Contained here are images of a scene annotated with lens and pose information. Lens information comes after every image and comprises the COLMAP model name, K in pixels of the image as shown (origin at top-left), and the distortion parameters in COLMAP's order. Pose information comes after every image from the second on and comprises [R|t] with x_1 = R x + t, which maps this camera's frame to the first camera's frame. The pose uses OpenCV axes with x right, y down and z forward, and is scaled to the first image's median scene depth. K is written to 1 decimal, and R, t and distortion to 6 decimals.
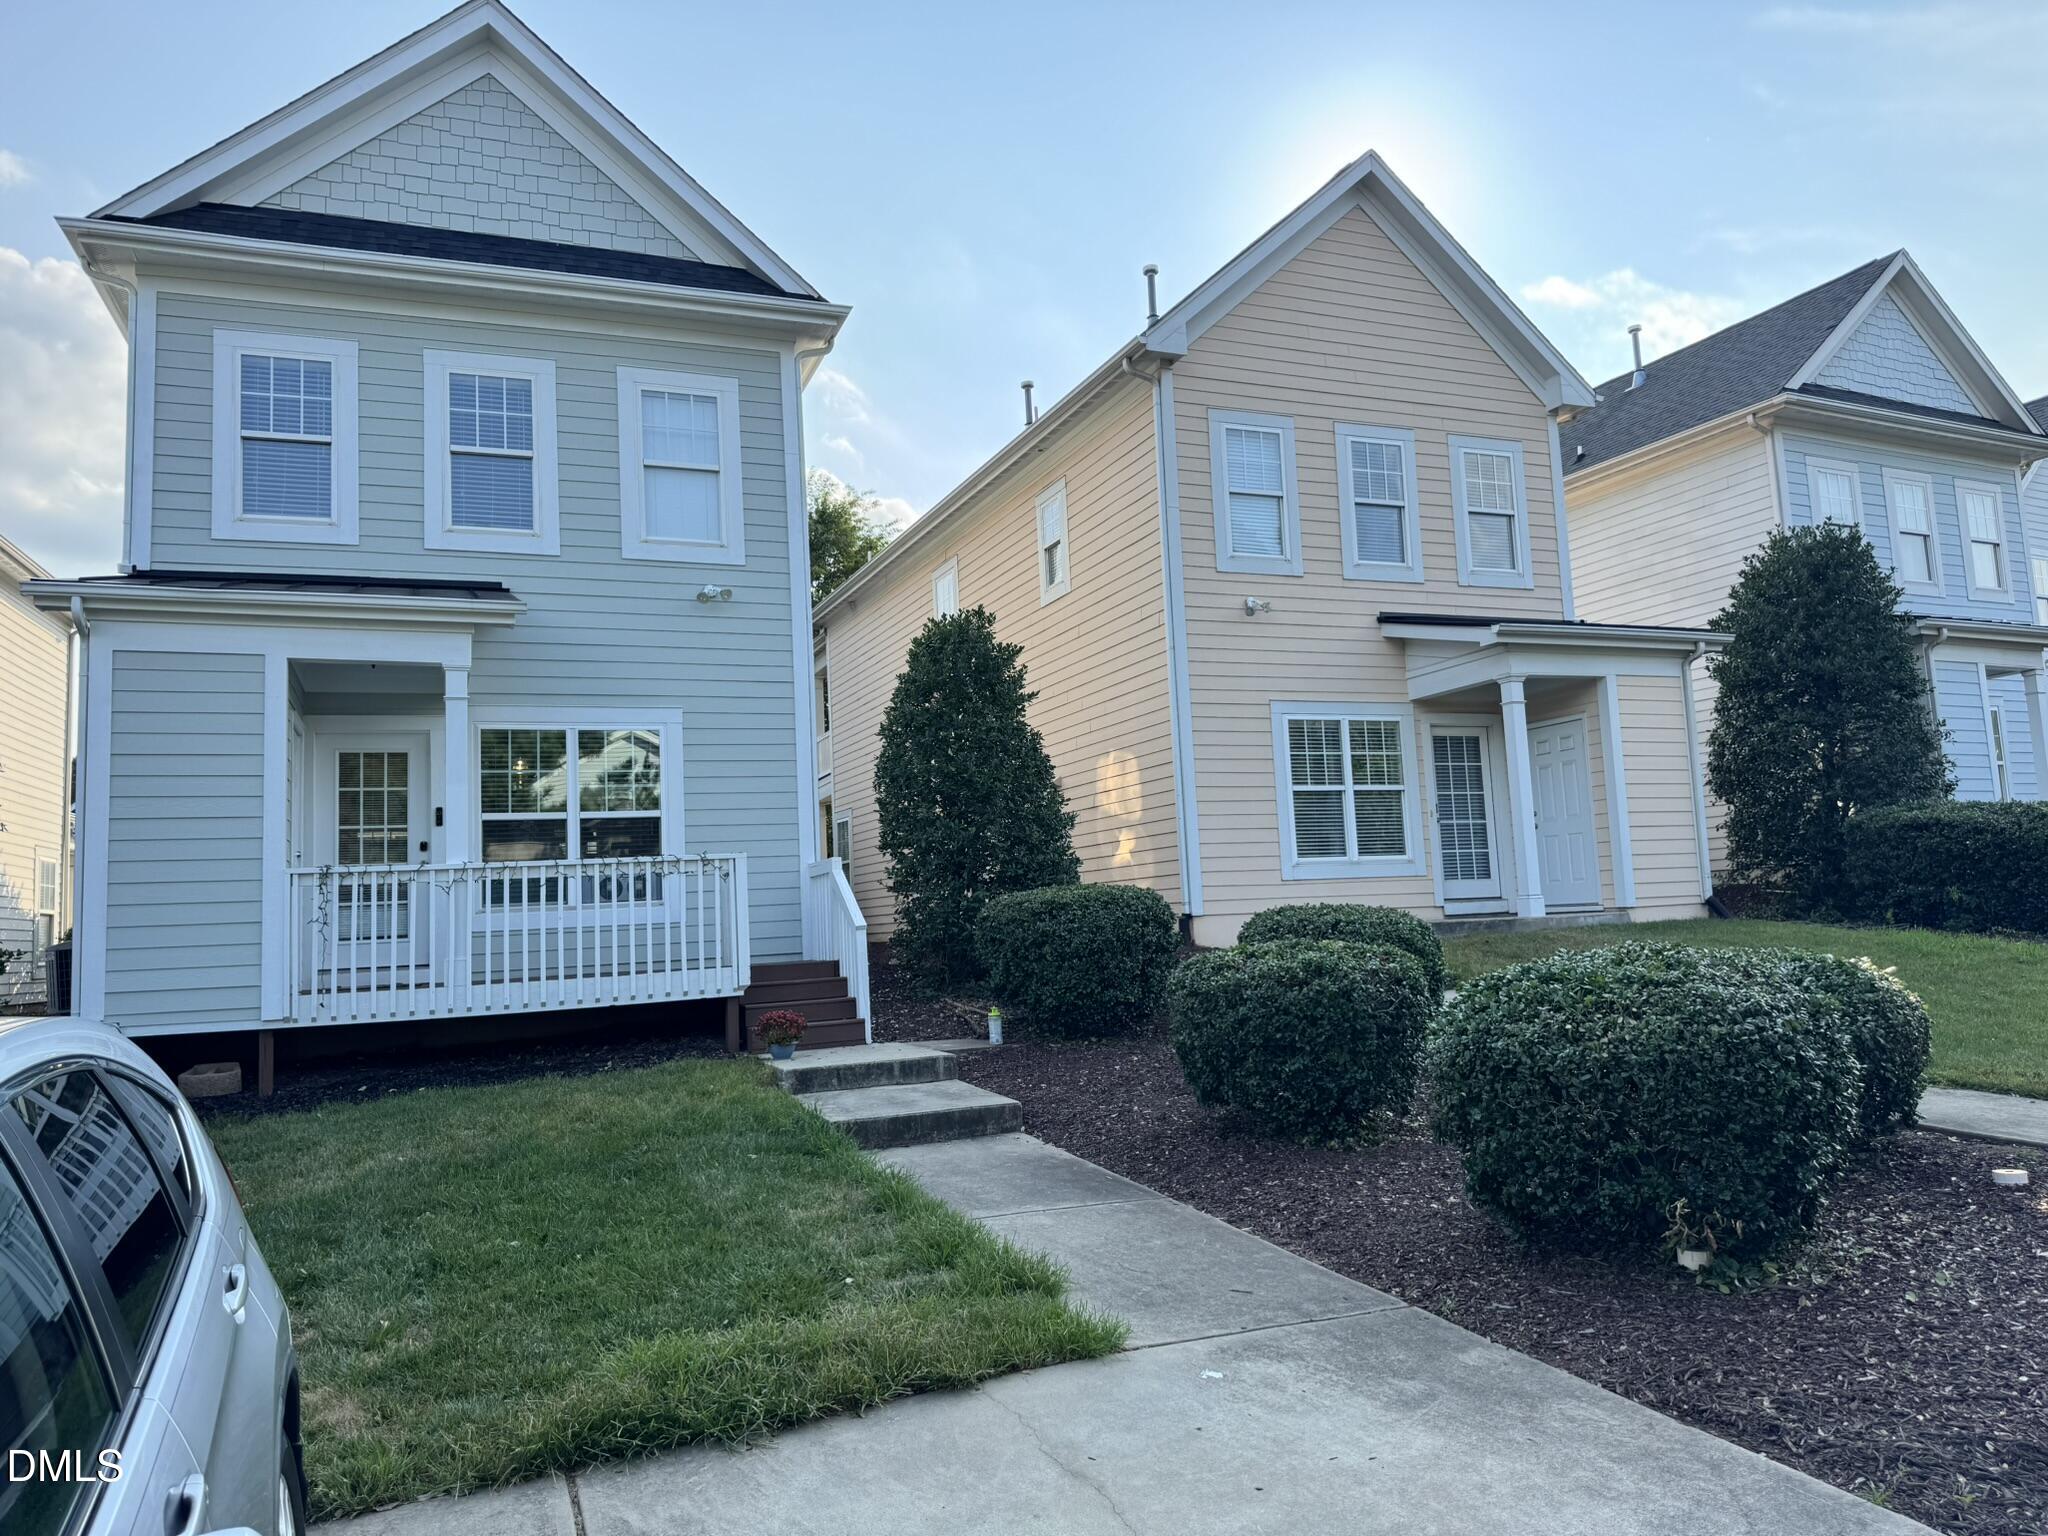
lens RADIAL K [[1423.0, 0, 1023.1], [0, 1423.0, 768.4], [0, 0, 1]] dist [0.041415, -0.012494]
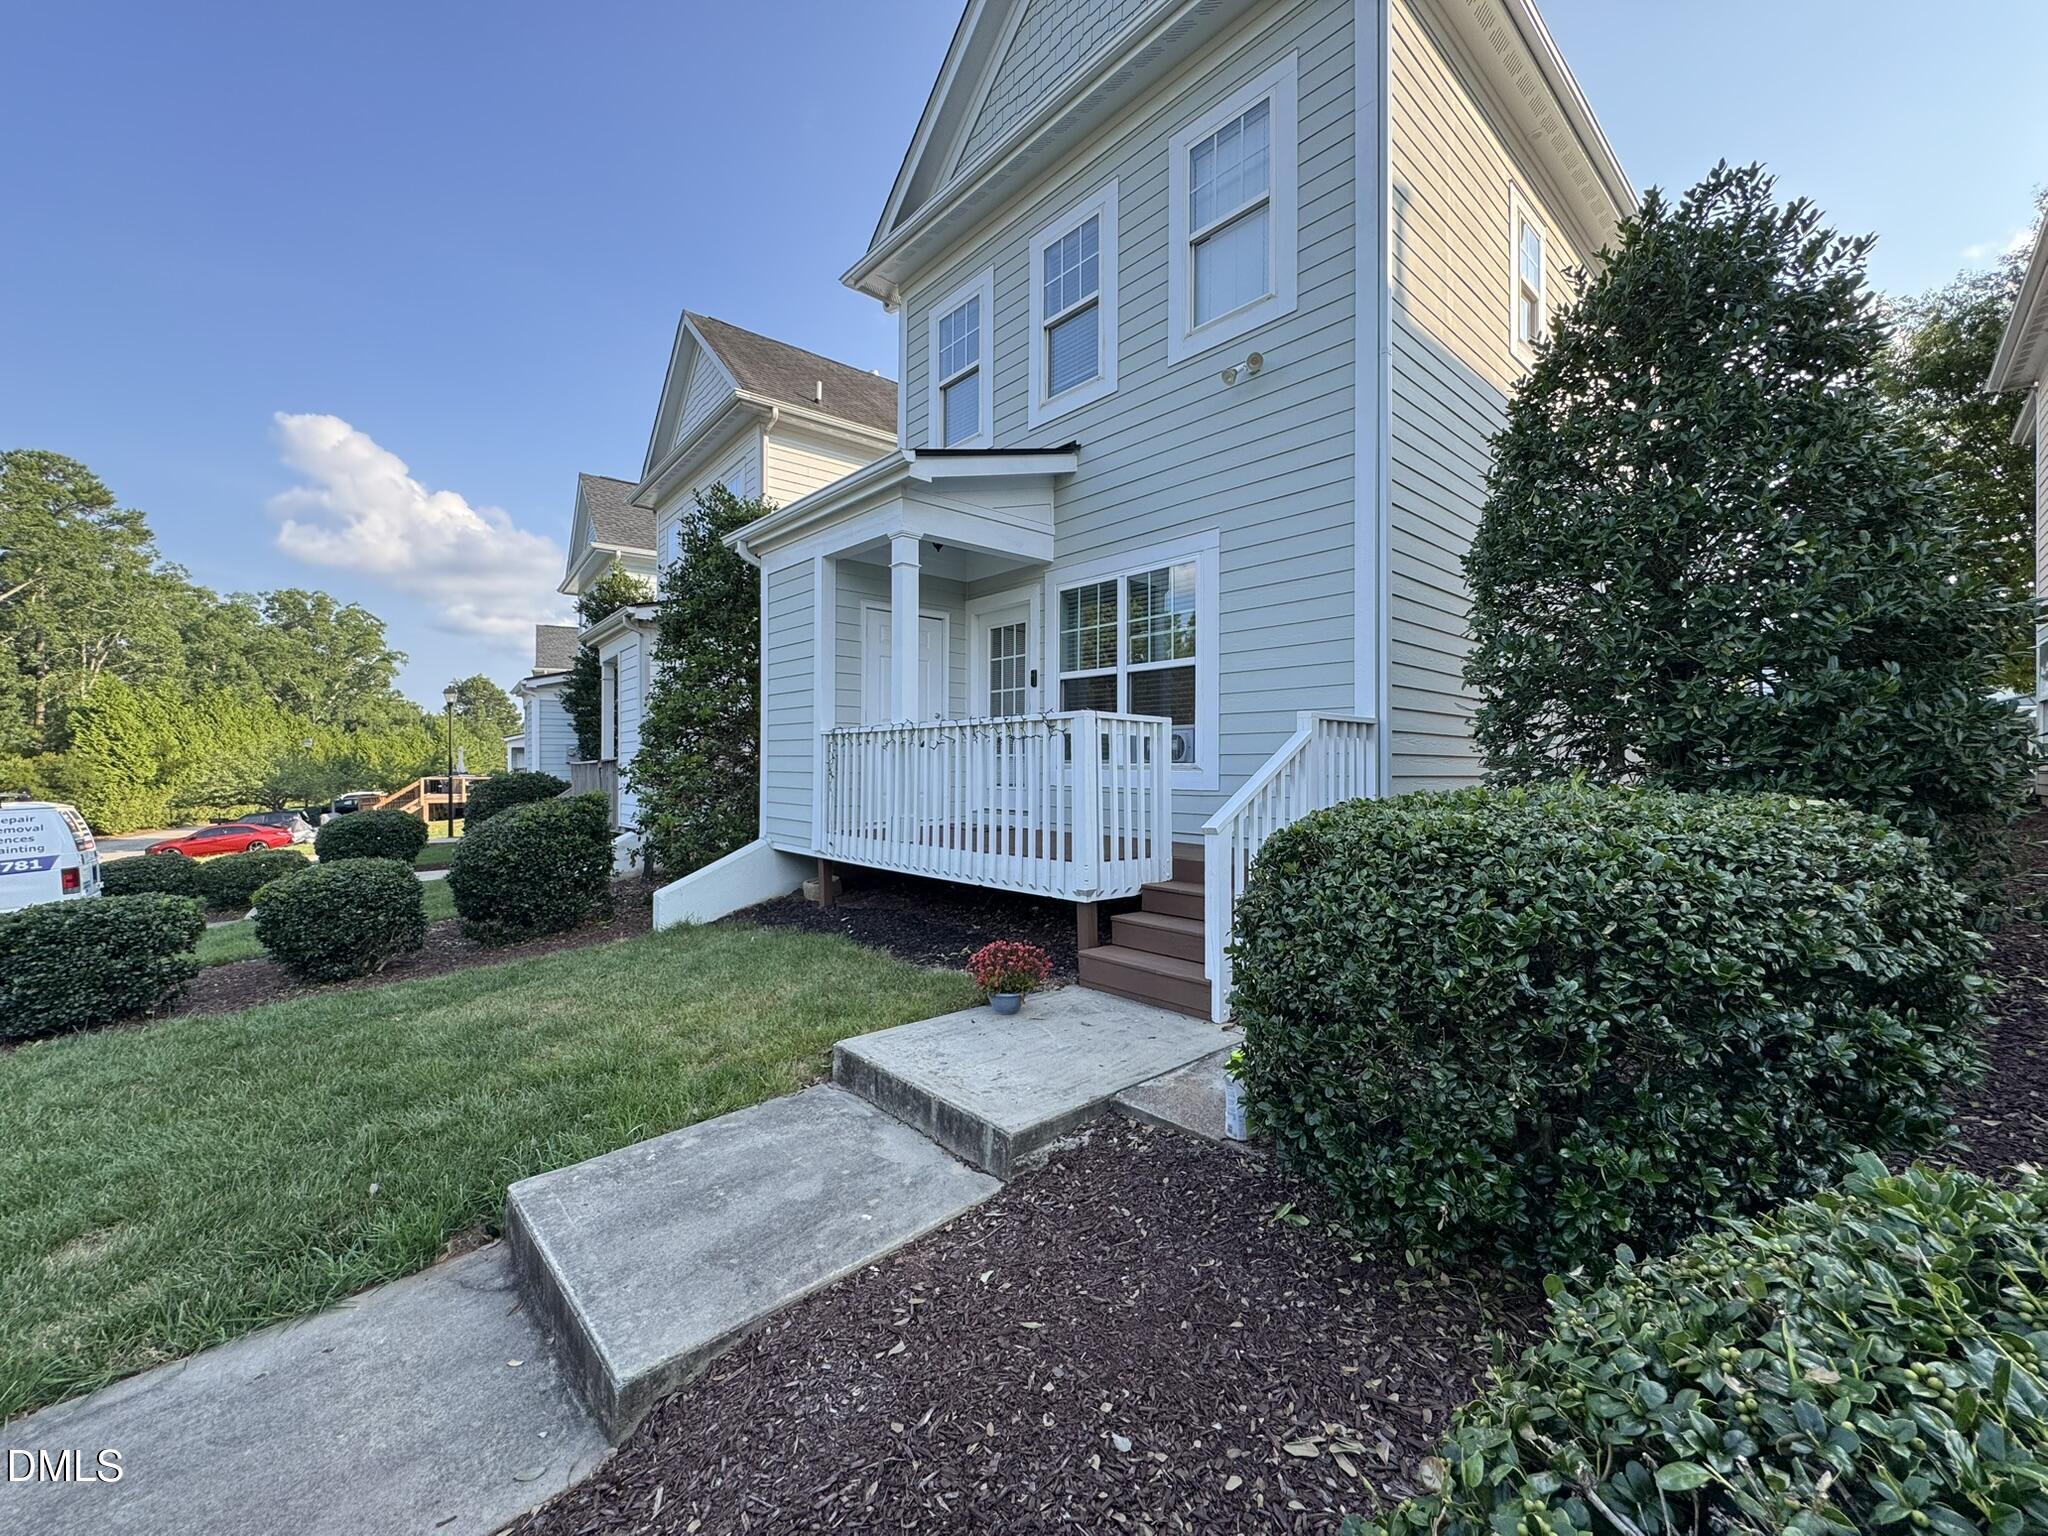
lens RADIAL K [[816.8, 0, 1034.0], [0, 816.8, 756.3], [0, 0, 1]] dist [-0.002856, 0.000358]
pose [[0.356909, 0.036611, -0.933422, 0.164775], [0.076563, 0.994723, 0.068290, 0.048403], [0.930996, -0.095839, 0.352222, 0.755492]]
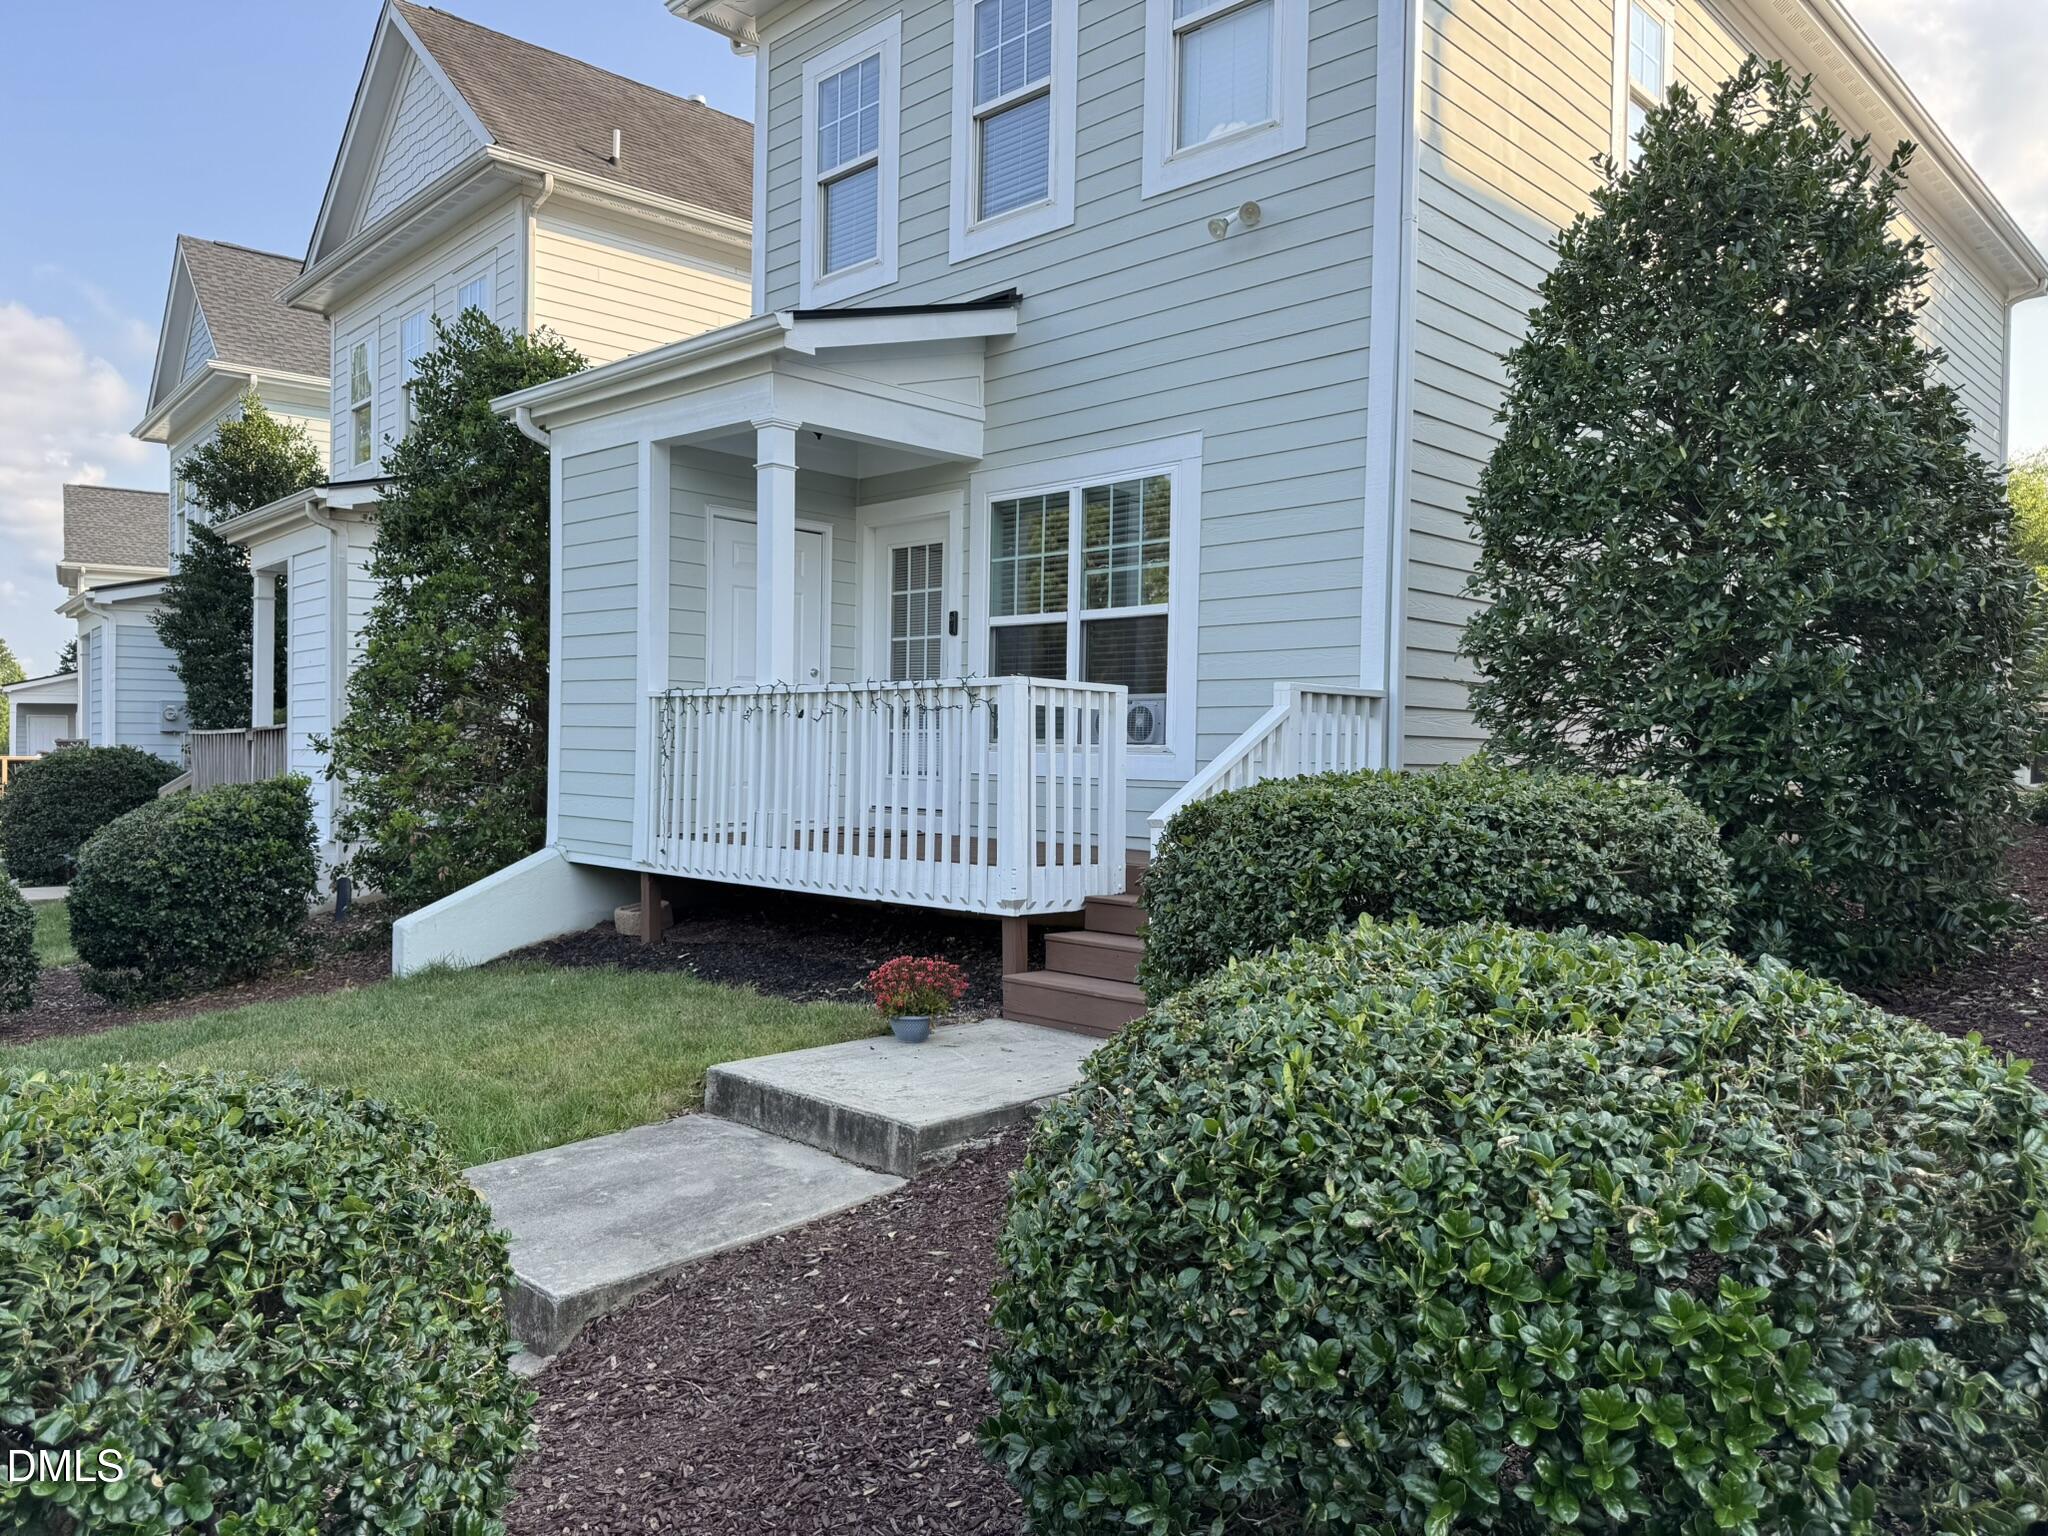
lens RADIAL K [[1423.0, 0, 1057.2], [0, 1423.0, 776.2], [0, 0, 1]] dist [0.041415, -0.012494]
pose [[0.421060, 0.068995, -0.904405, 0.301229], [0.056843, 0.993136, 0.102229, 0.039099], [0.905250, -0.094454, 0.414248, 0.706621]]
